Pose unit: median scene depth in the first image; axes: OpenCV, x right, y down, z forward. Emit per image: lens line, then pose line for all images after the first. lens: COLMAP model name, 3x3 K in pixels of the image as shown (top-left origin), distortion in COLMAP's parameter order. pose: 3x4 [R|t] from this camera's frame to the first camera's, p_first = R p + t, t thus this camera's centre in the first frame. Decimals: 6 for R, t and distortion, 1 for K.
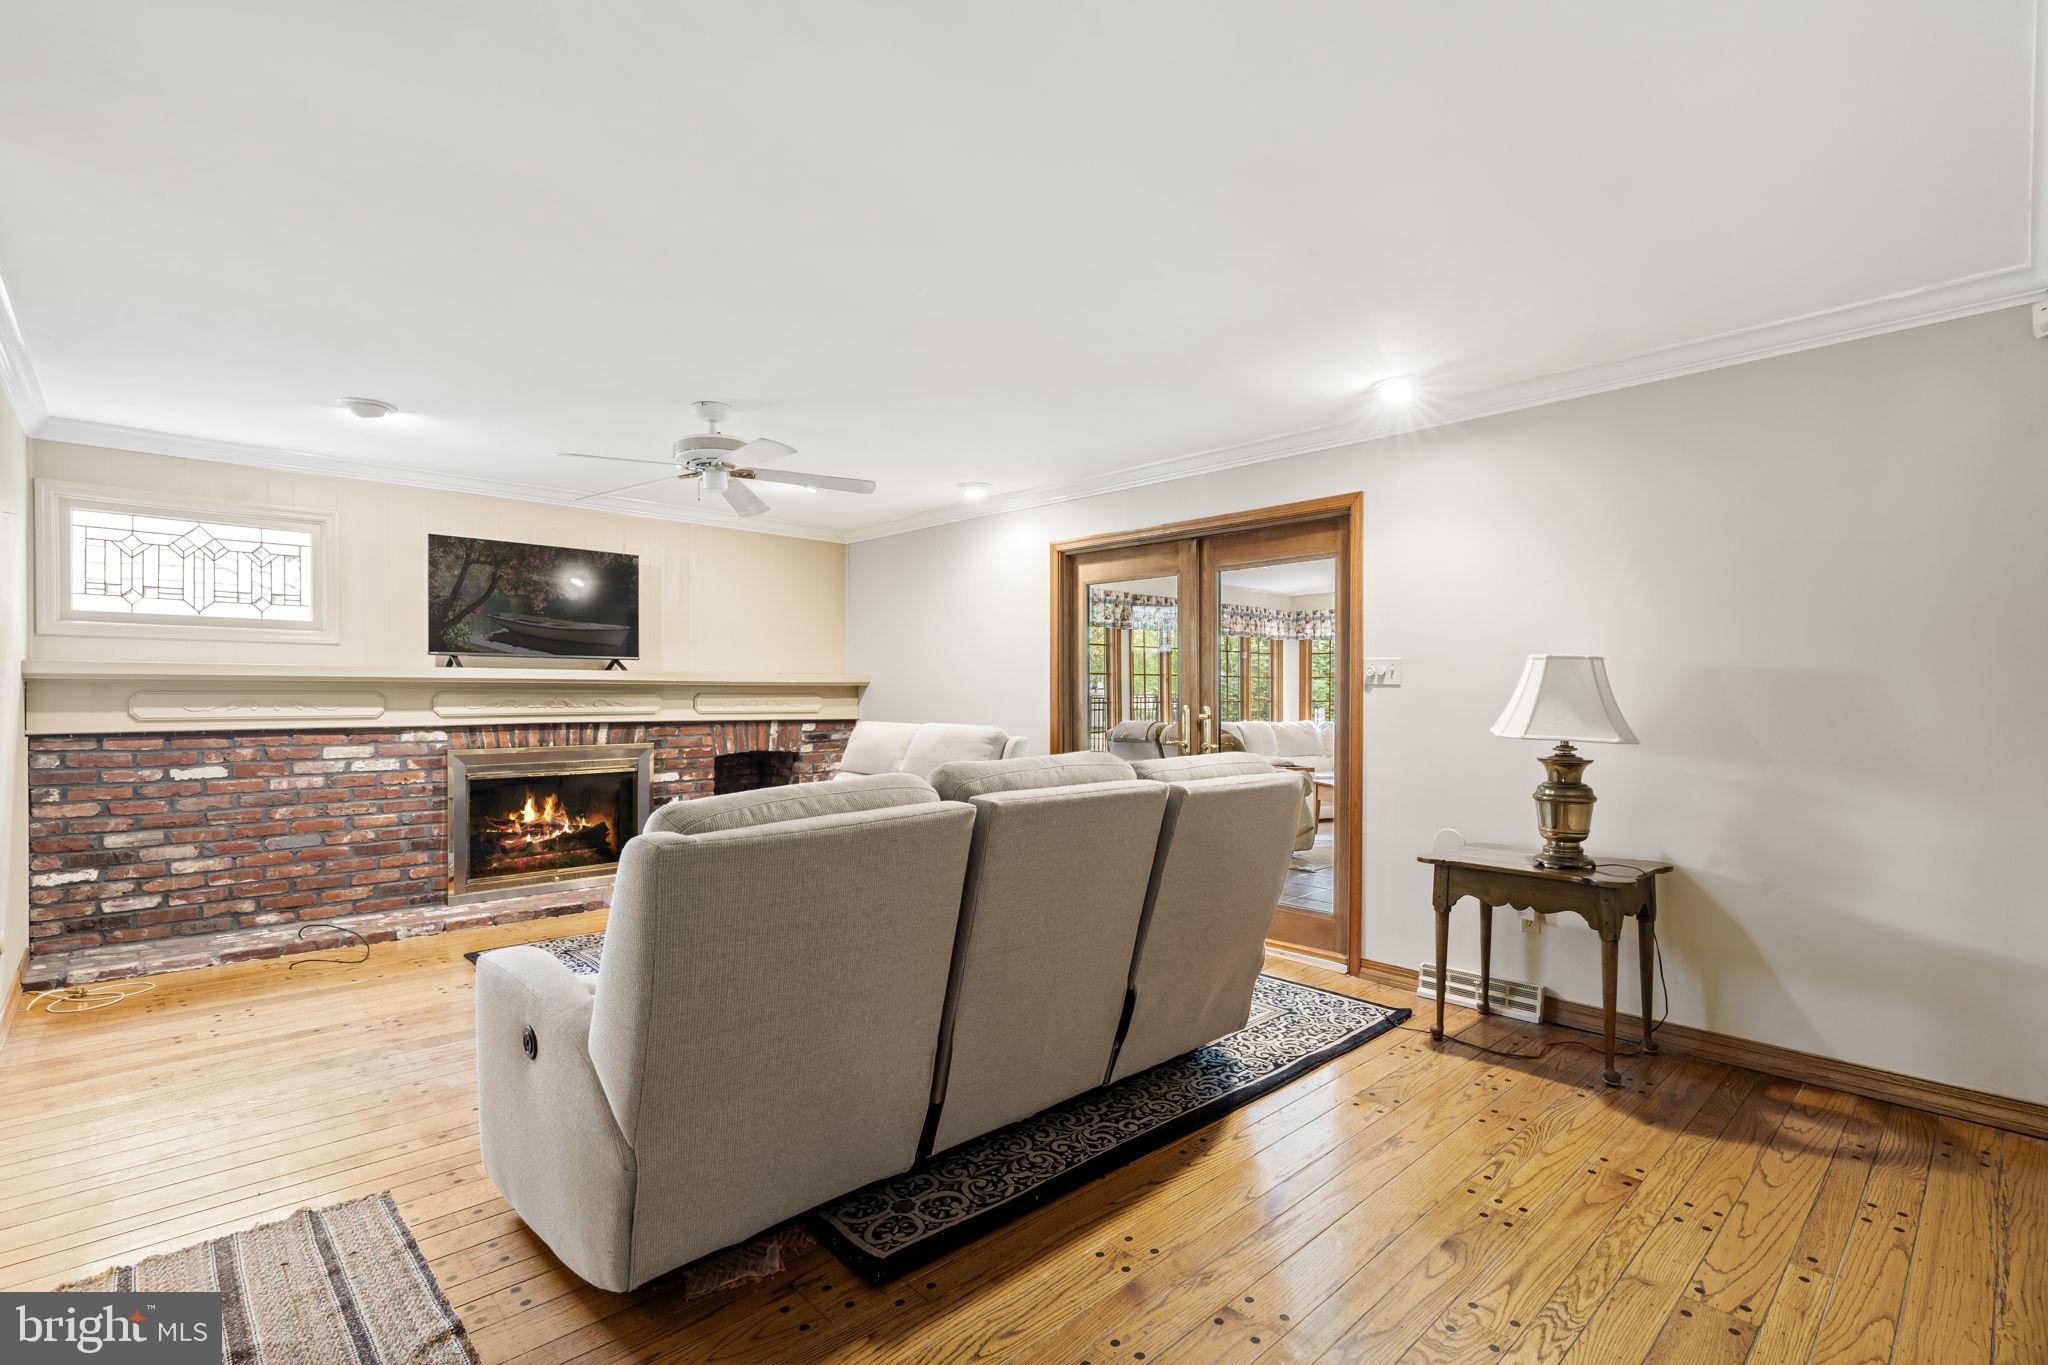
lens RADIAL K [[940.8, 0, 1044.6], [0, 940.8, 707.2], [0, 0, 1]] dist [-0.009211, 0.004221]
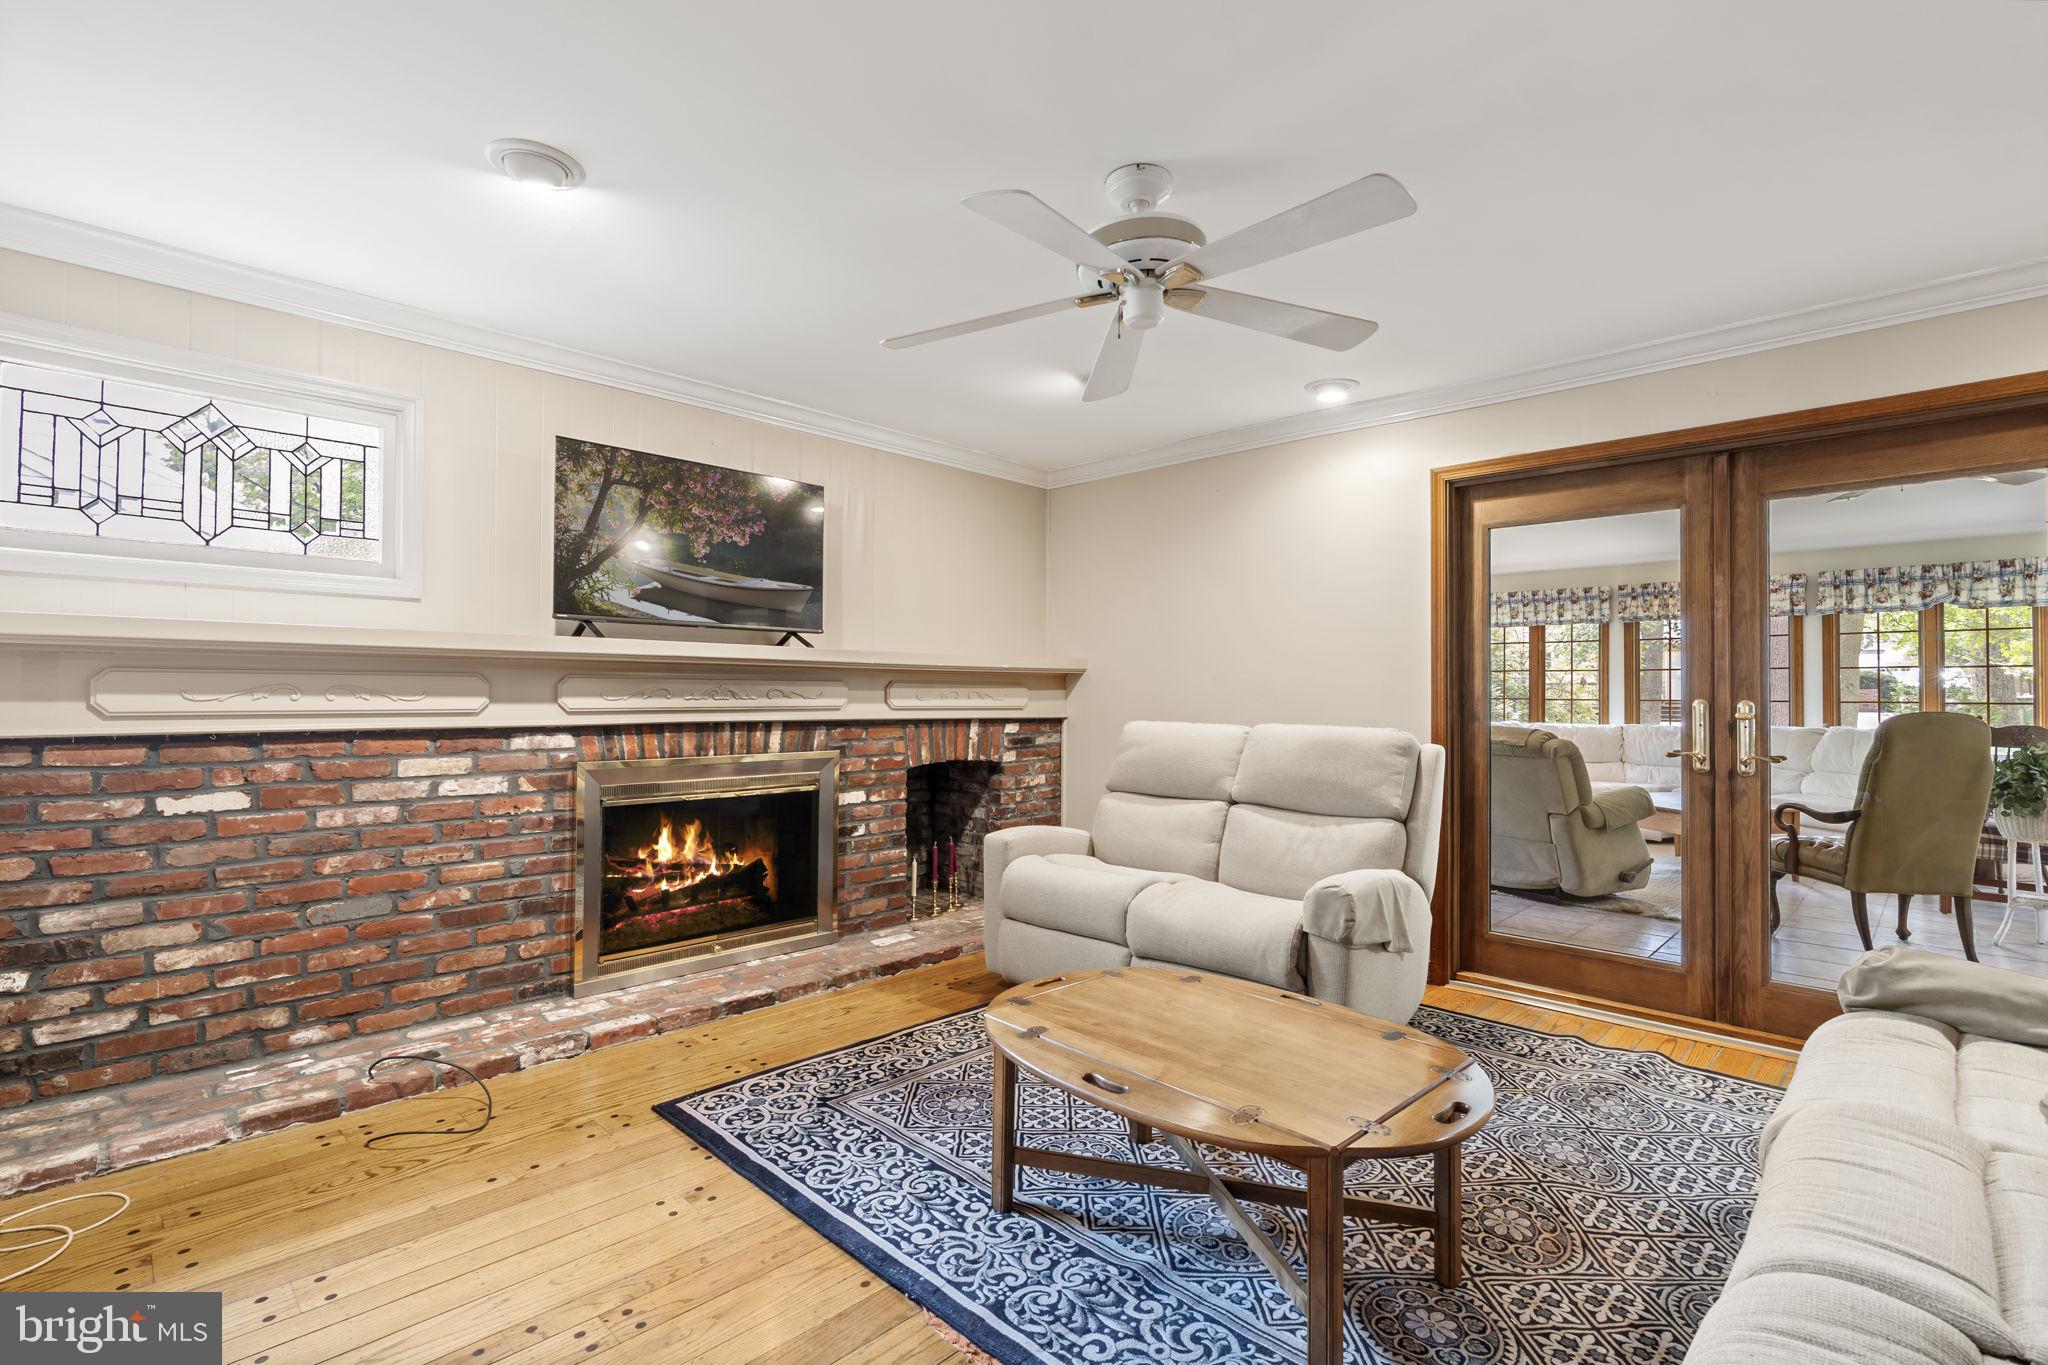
lens RADIAL K [[940.8, 0, 1036.9], [0, 940.8, 686.8], [0, 0, 1]] dist [-0.009211, 0.004221]
pose [[0.999580, 0.004839, 0.028585, -0.330434], [-0.004262, 0.999787, -0.020206, 0.004473], [-0.028677, 0.020076, 0.999387, 0.326377]]
